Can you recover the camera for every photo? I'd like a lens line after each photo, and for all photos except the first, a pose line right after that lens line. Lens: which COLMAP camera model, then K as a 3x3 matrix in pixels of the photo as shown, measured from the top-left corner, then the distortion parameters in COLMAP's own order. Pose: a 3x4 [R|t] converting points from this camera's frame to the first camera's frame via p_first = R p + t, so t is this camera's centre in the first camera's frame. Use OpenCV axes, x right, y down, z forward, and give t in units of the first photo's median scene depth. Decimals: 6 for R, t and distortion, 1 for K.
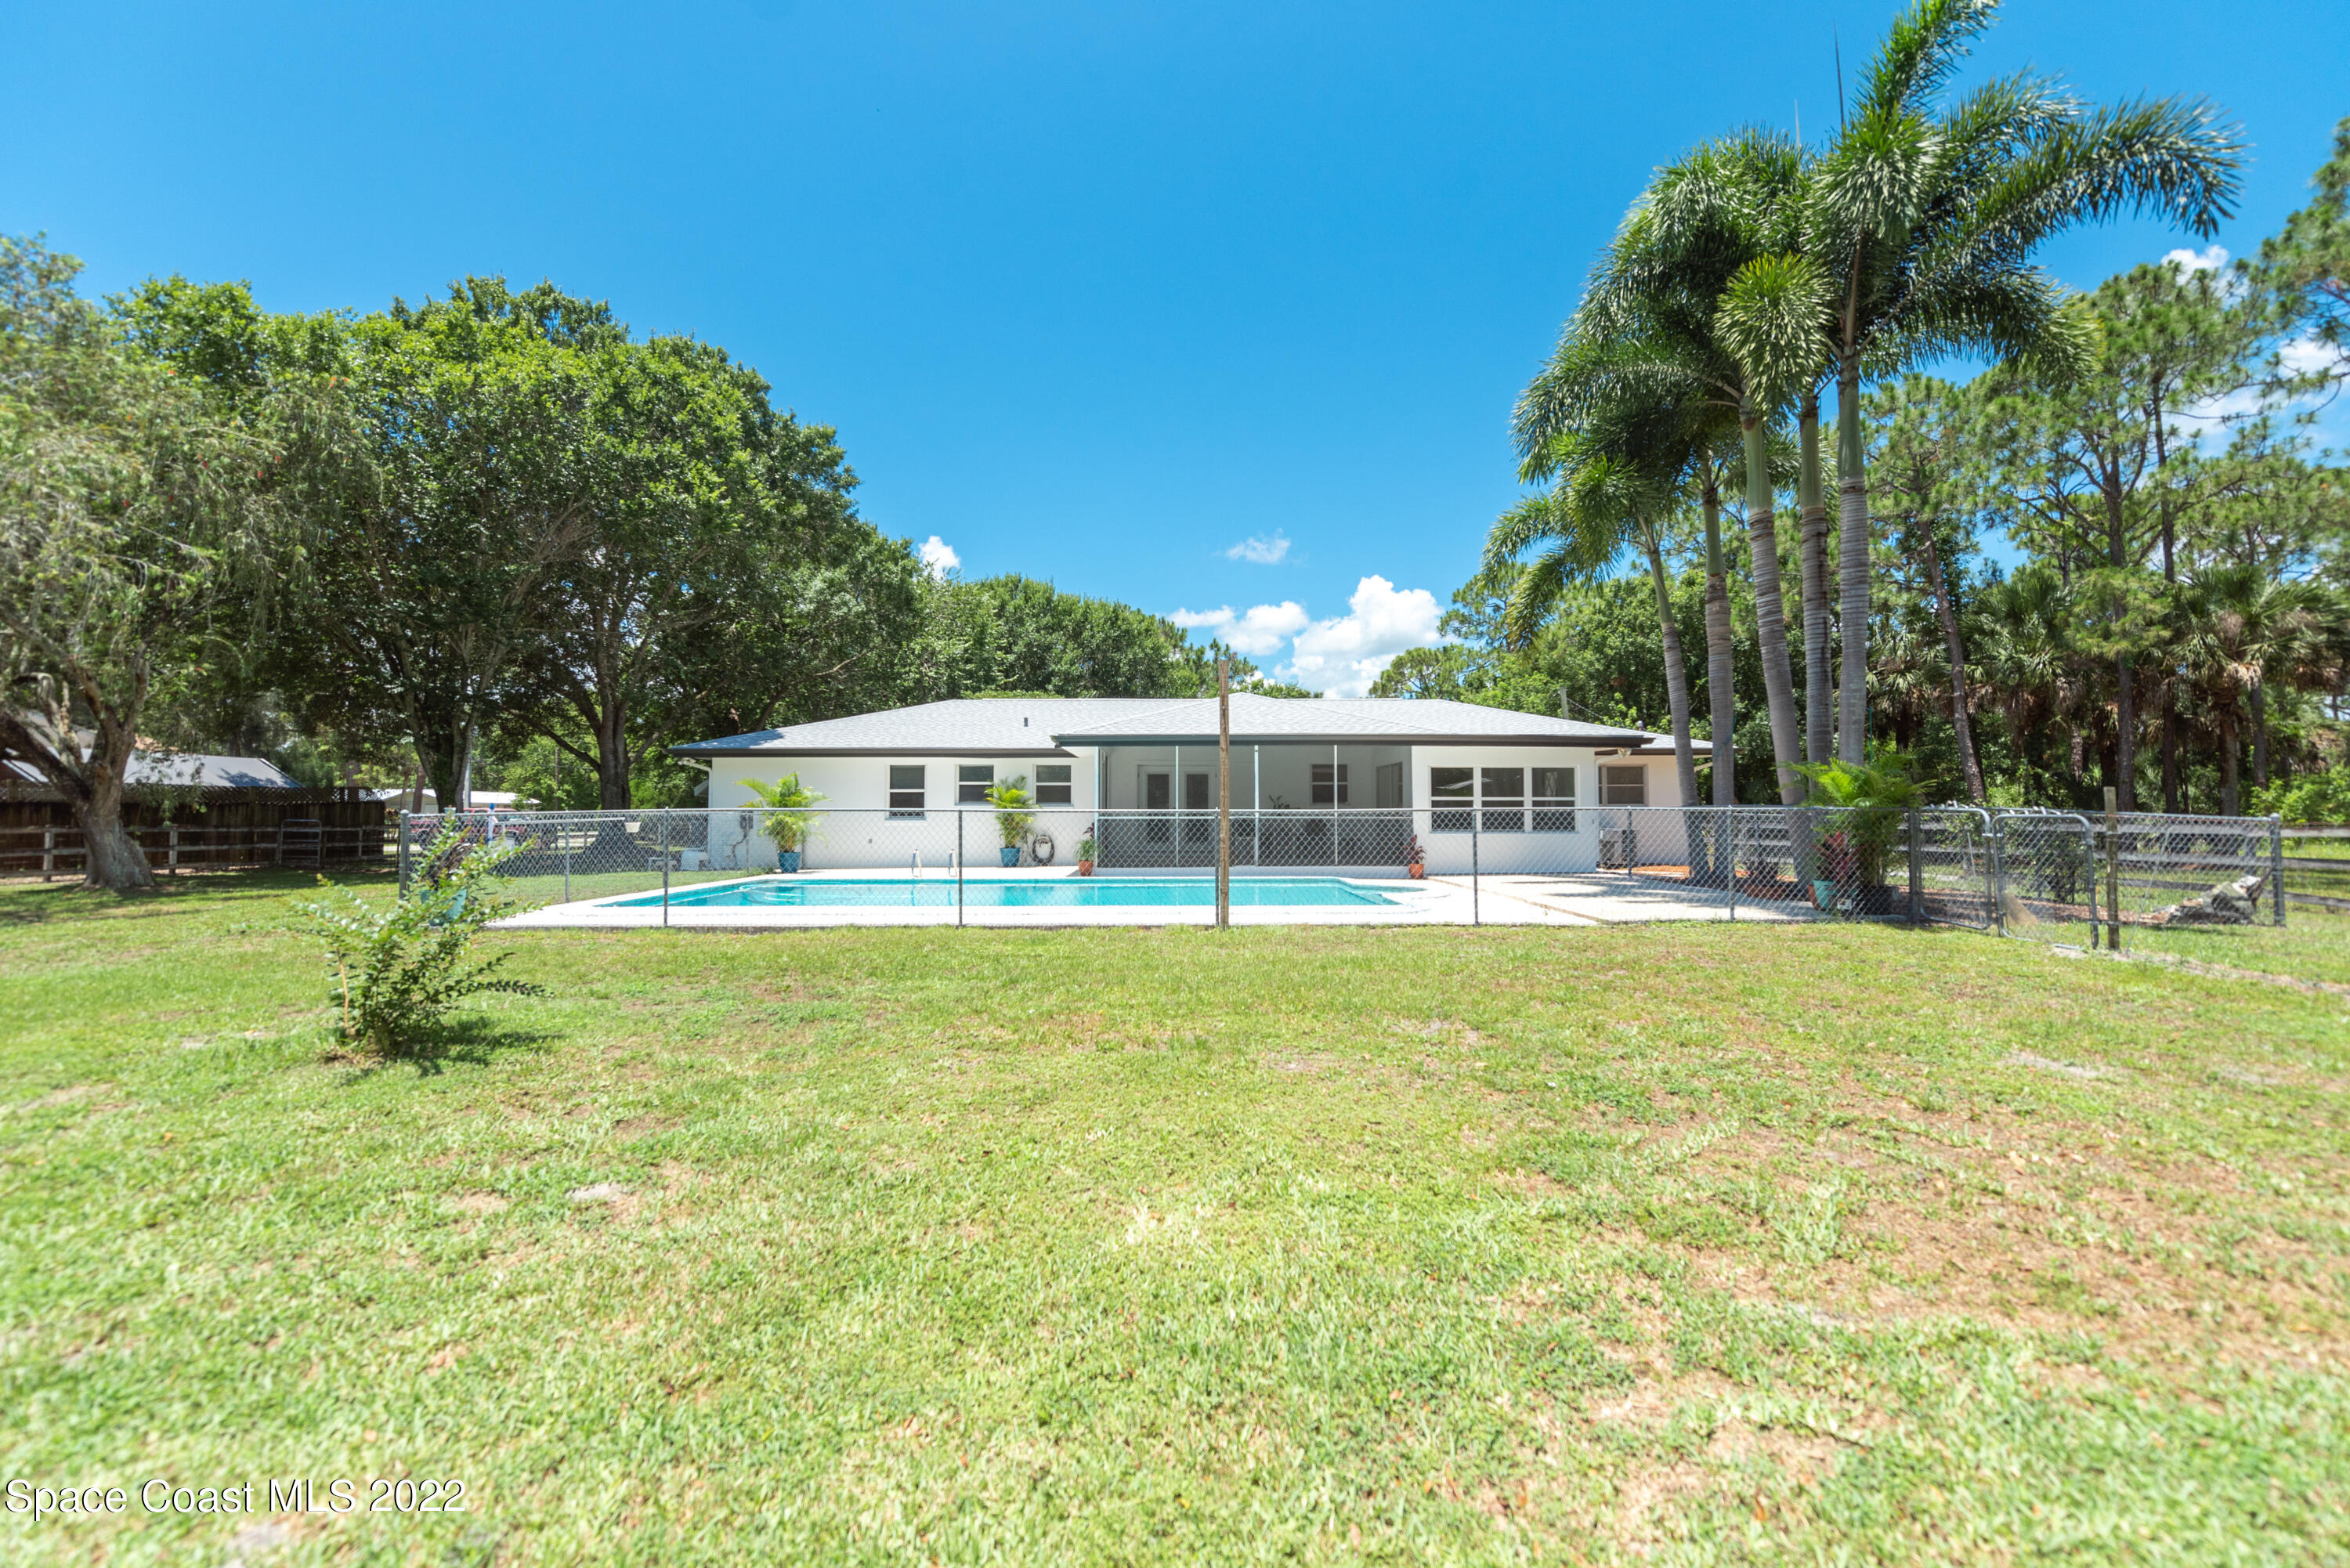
lens RADIAL K [[923.8, 0, 1181.0], [0, 923.8, 787.3], [0, 0, 1]] dist [0.001534, 0.000060]
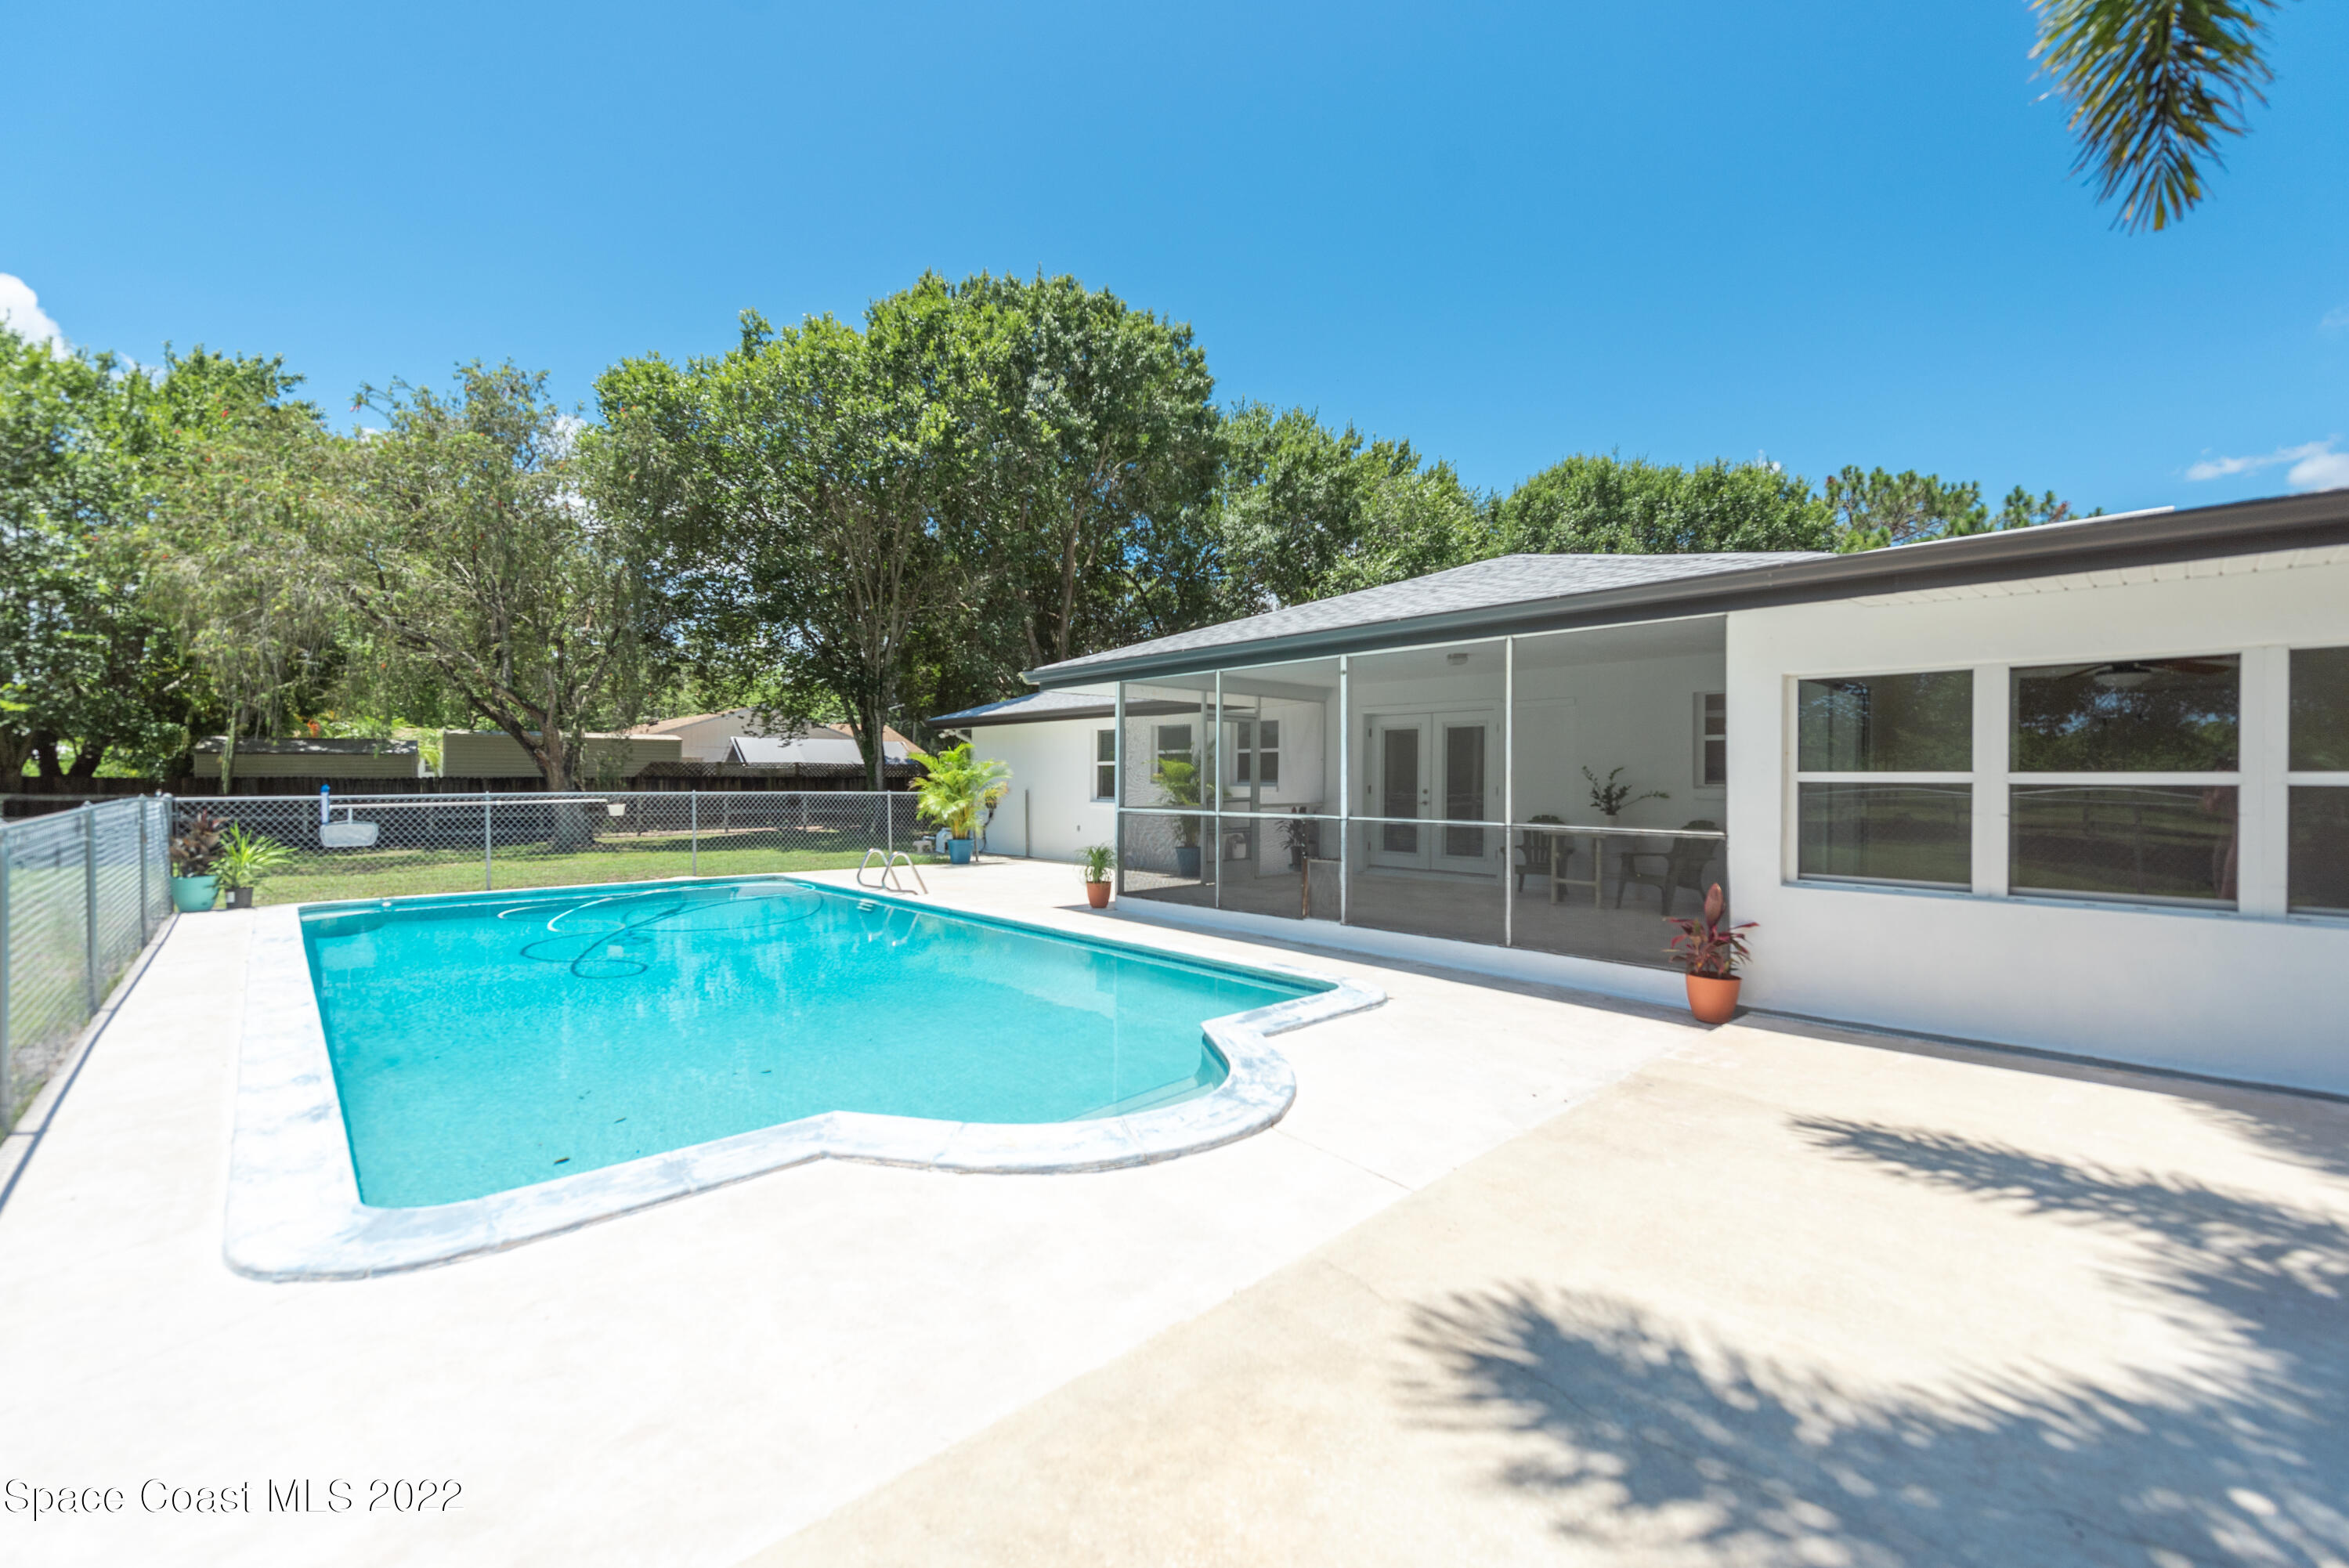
lens RADIAL K [[941.5, 0, 1165.9], [0, 941.5, 777.6], [0, 0, 1]] dist [0.013881, -0.000137]
pose [[0.684938, 0.002142, -0.728598, 0.296263], [0.017999, 0.999641, 0.019859, 0.002171], [0.728379, -0.026716, 0.684654, 0.511480]]
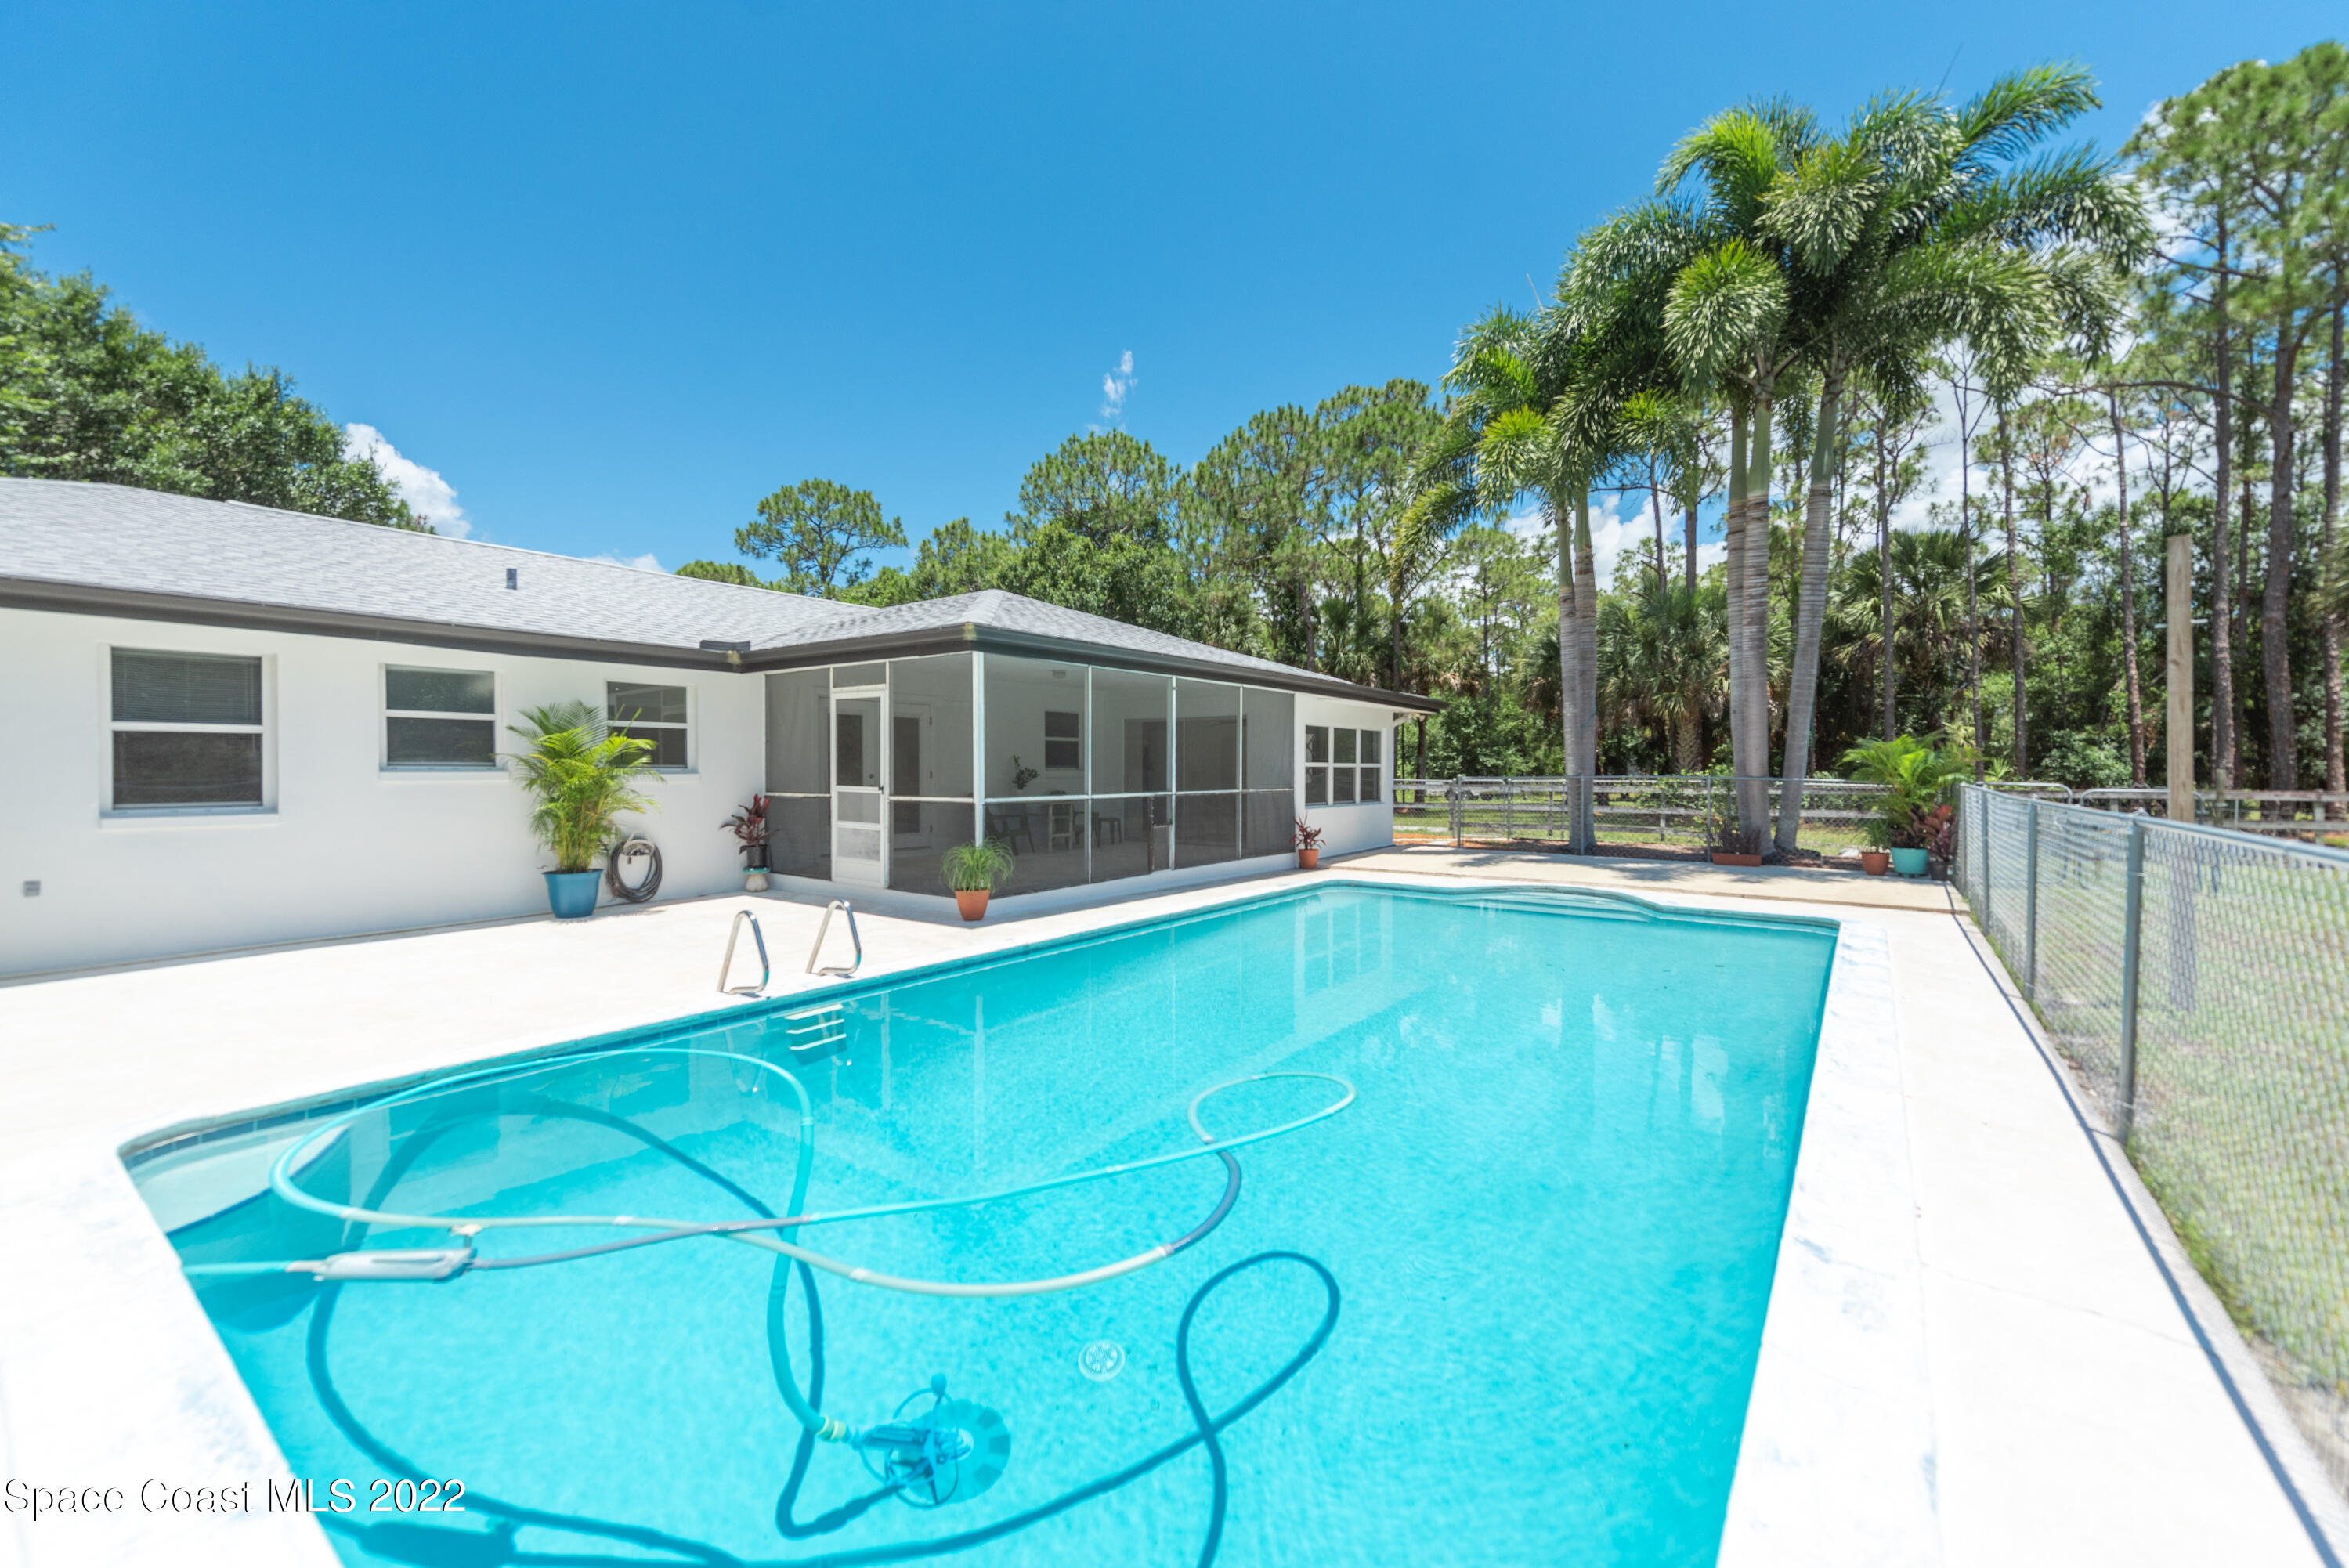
lens RADIAL K [[941.5, 0, 1165.9], [0, 941.5, 777.6], [0, 0, 1]] dist [0.013881, -0.000137]
pose [[0.604666, -0.007301, 0.796445, -0.360457], [-0.021315, 0.999452, 0.025344, 0.005443], [-0.796194, -0.032300, 0.604179, 0.508431]]
